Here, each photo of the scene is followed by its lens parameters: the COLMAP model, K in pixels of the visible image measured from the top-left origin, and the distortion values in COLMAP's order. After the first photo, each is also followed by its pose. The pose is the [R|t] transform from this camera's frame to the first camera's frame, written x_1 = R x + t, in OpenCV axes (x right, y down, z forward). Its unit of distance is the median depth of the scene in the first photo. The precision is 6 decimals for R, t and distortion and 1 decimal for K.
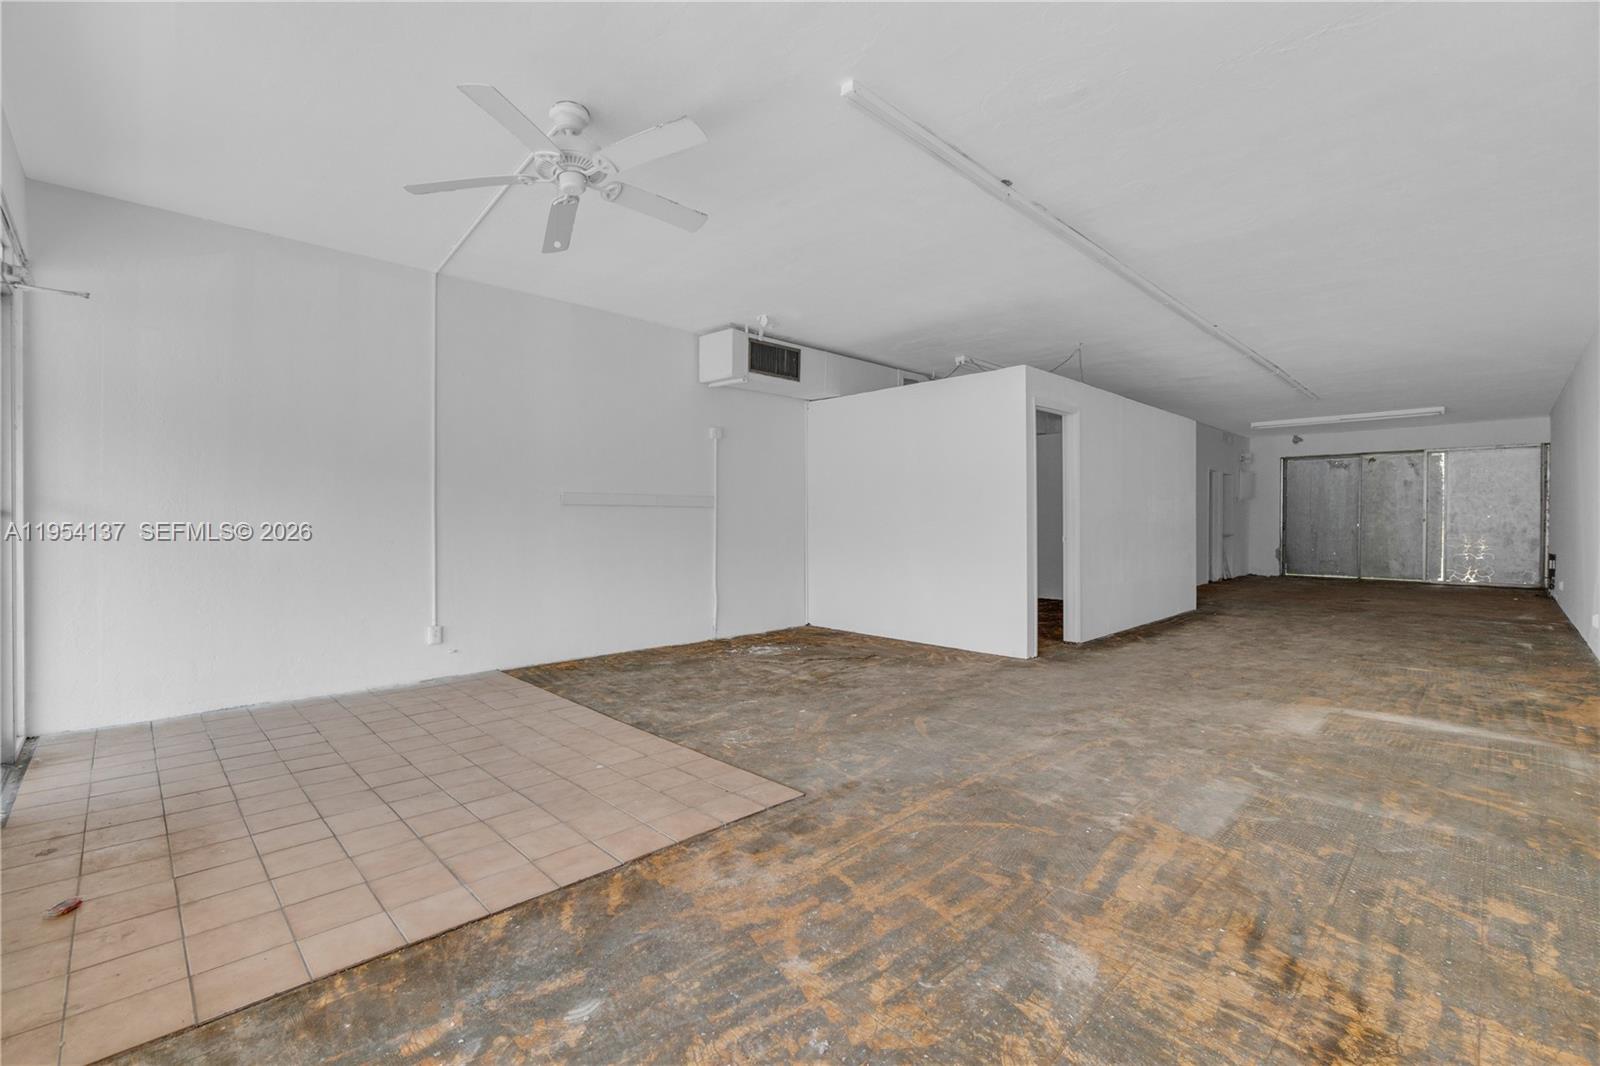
lens RADIAL K [[699.9, 0, 792.3], [0, 699.9, 529.5], [0, 0, 1]] dist [-0.000781, -0.000089]
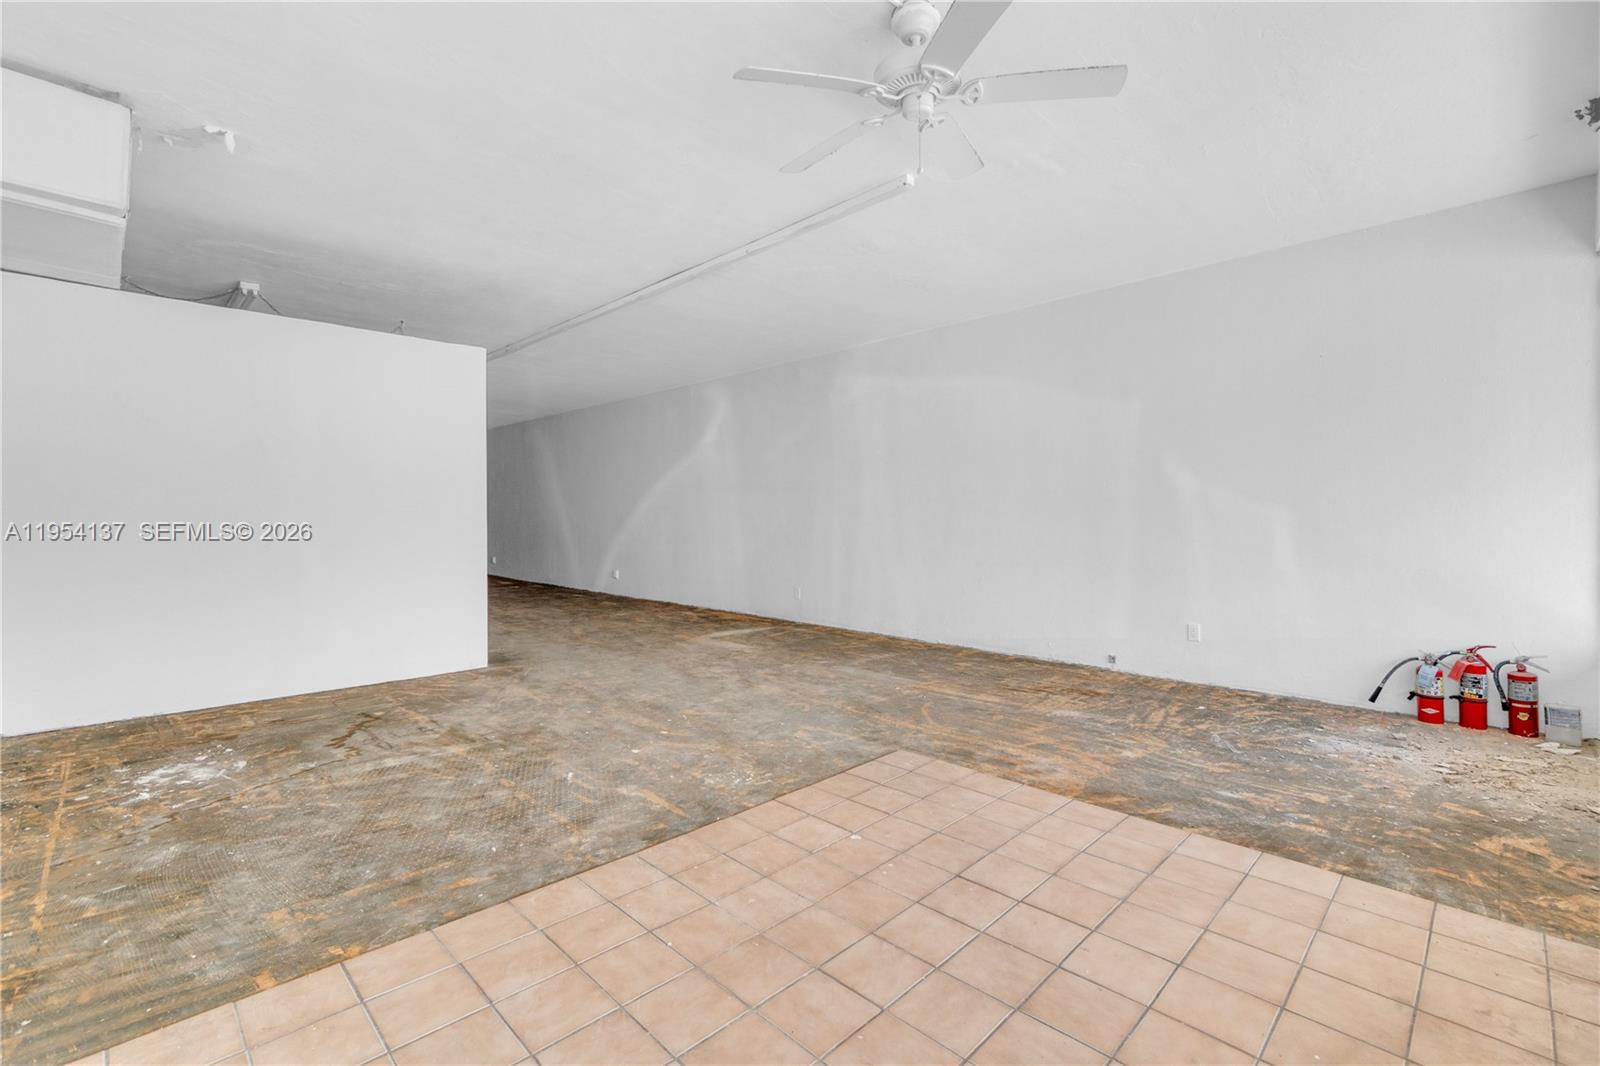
lens RADIAL K [[699.9, 0, 792.1], [0, 699.9, 525.7], [0, 0, 1]] dist [-0.000781, -0.000089]
pose [[-0.009882, -0.012532, 0.999873, -1.283305], [0.010892, 0.999861, 0.012639, -0.017299], [-0.999892, 0.011015, -0.009744, 1.325235]]
